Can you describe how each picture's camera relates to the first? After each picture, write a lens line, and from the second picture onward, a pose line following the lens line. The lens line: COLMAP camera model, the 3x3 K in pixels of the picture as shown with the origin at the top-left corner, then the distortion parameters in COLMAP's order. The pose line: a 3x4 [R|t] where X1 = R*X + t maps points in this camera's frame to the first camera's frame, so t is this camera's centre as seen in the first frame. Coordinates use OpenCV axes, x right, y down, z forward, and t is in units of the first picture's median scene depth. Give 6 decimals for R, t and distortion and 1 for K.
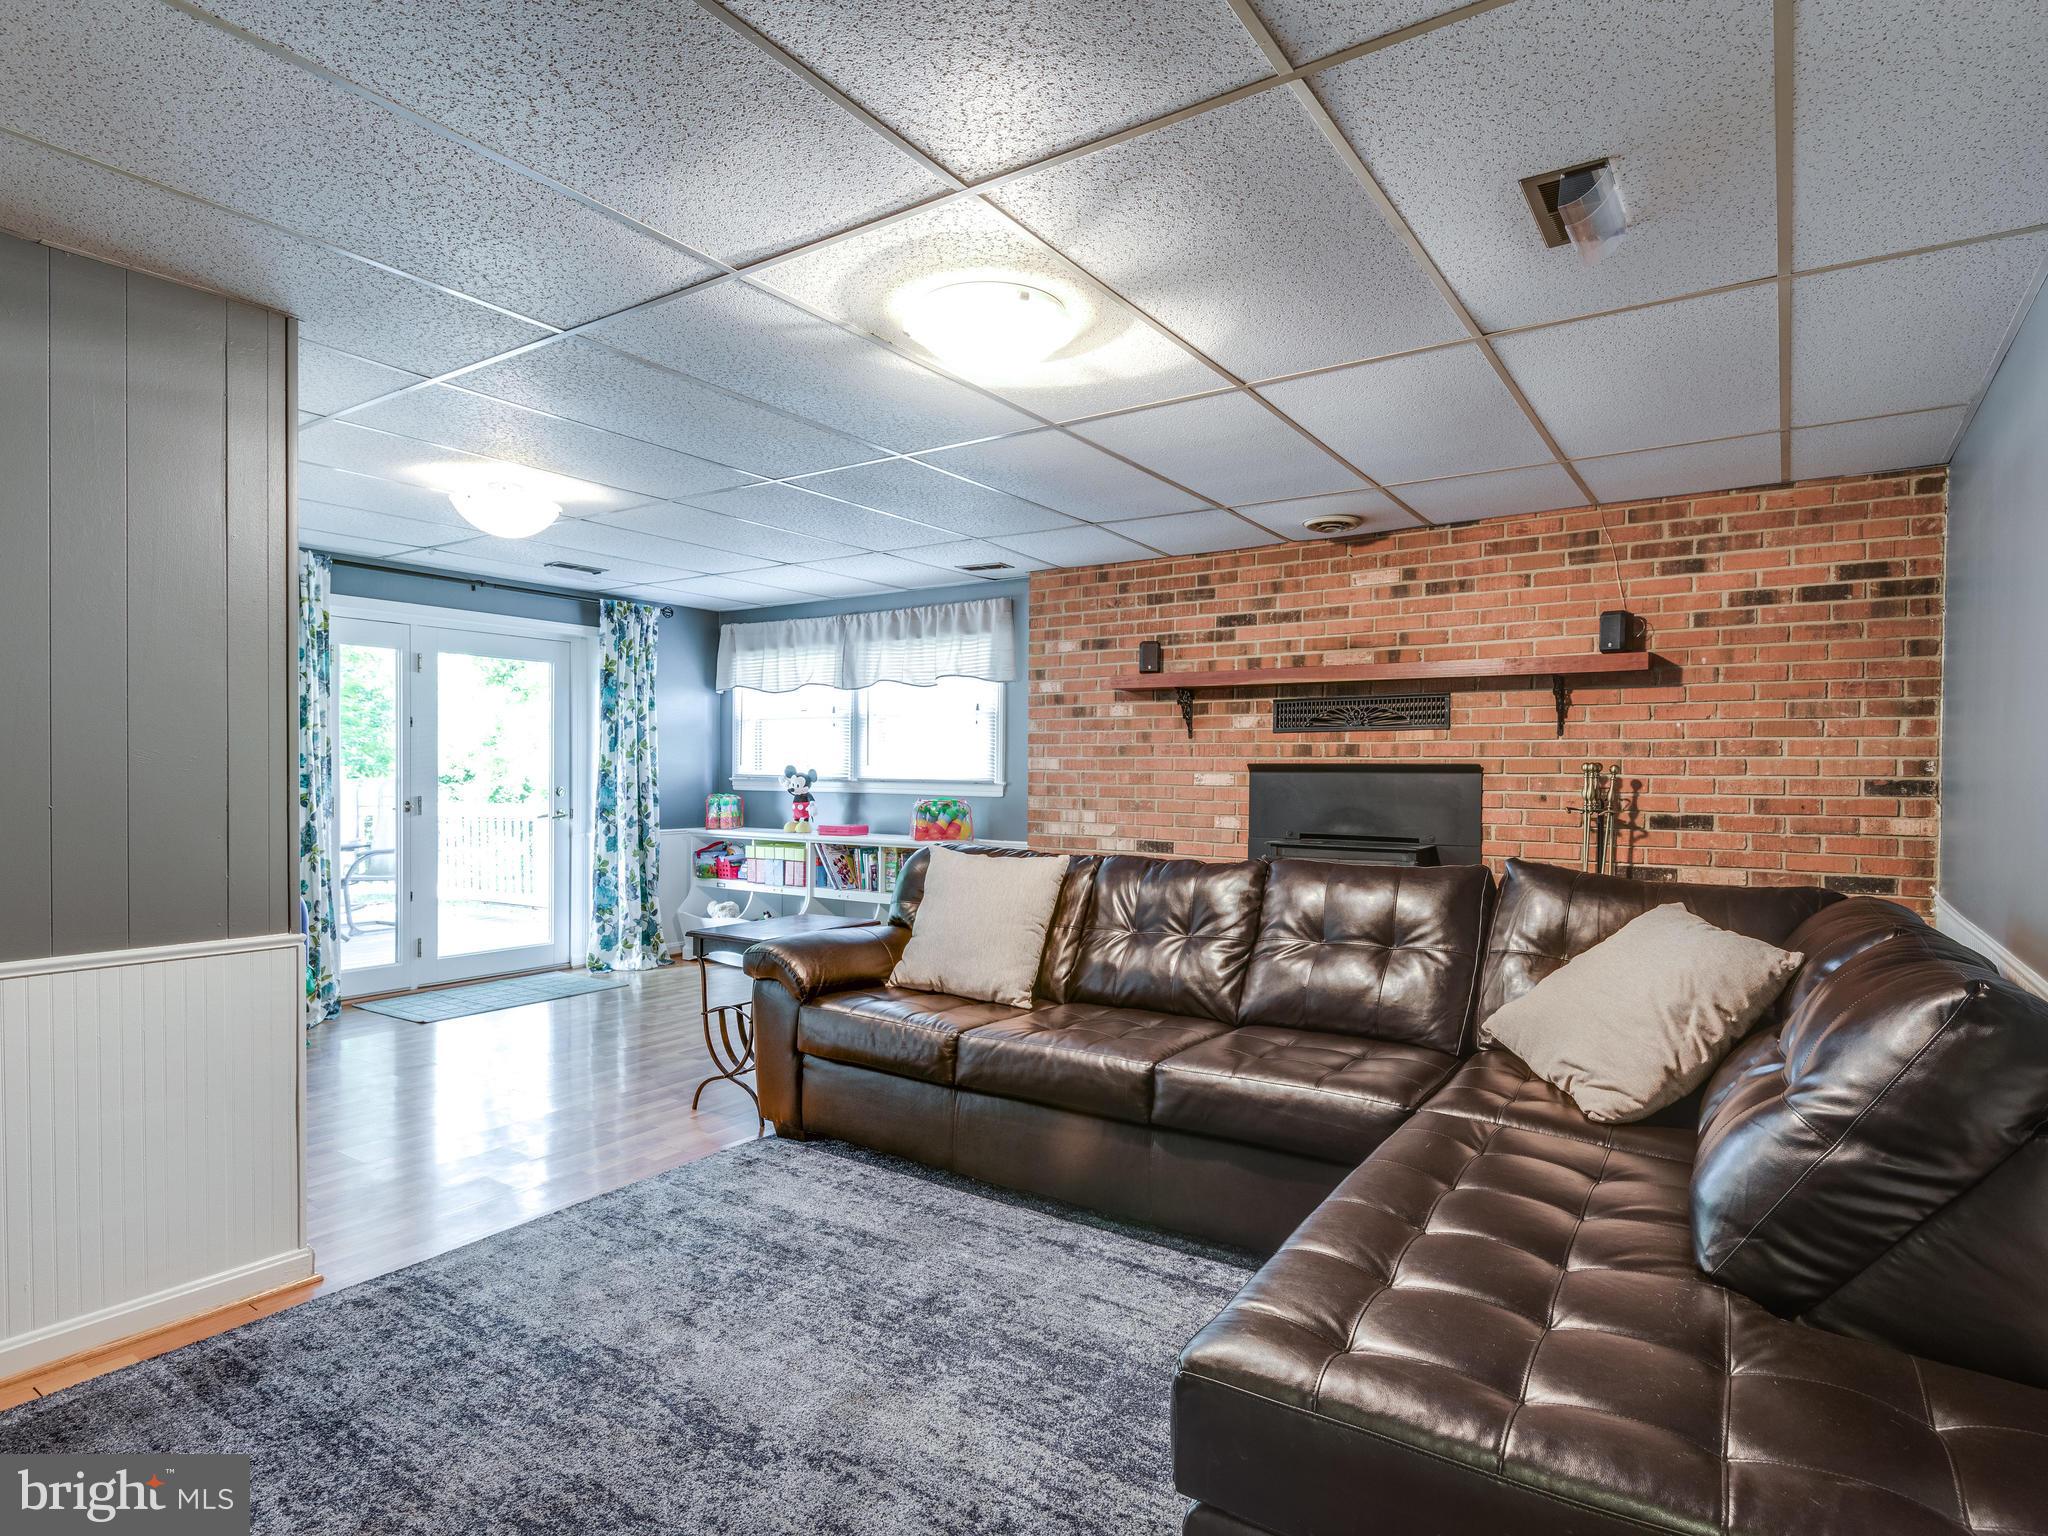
lens RADIAL K [[1090.3, 0, 1041.5], [0, 1090.3, 757.4], [0, 0, 1]] dist [0.036242, -0.028299]
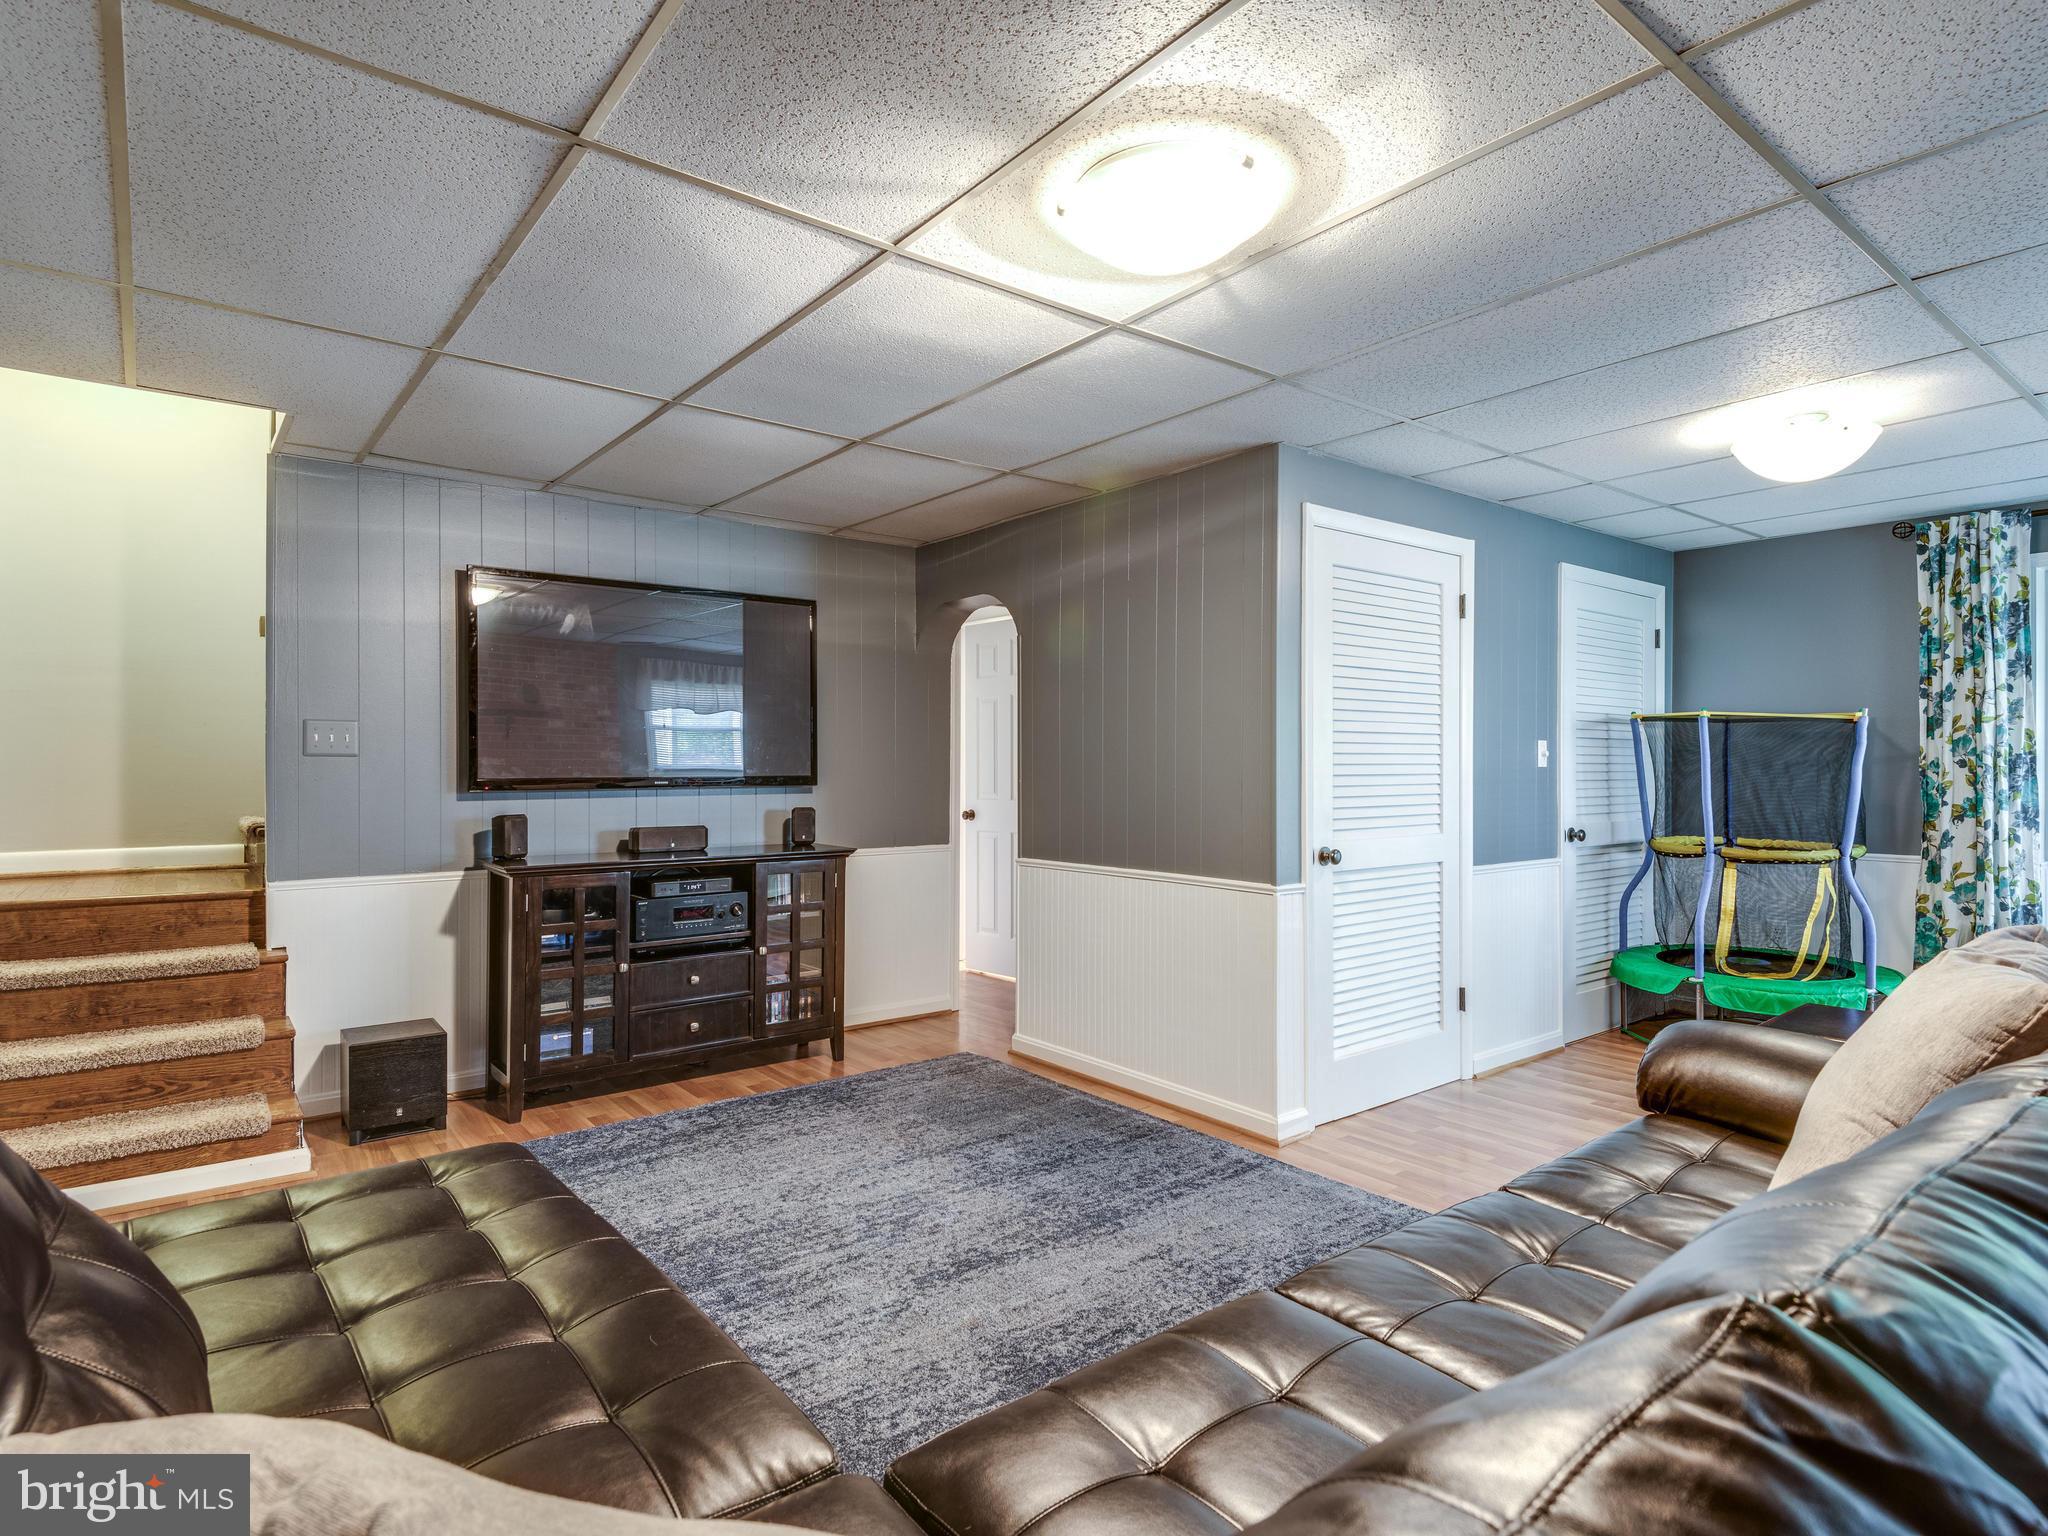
lens RADIAL K [[1090.3, 0, 1041.5], [0, 1090.3, 757.4], [0, 0, 1]] dist [0.036242, -0.028299]
pose [[-0.305244, -0.005736, -0.952257, 0.778041], [0.008335, 0.999927, -0.008695, 0.004683], [0.952238, -0.010591, -0.305174, 1.226960]]
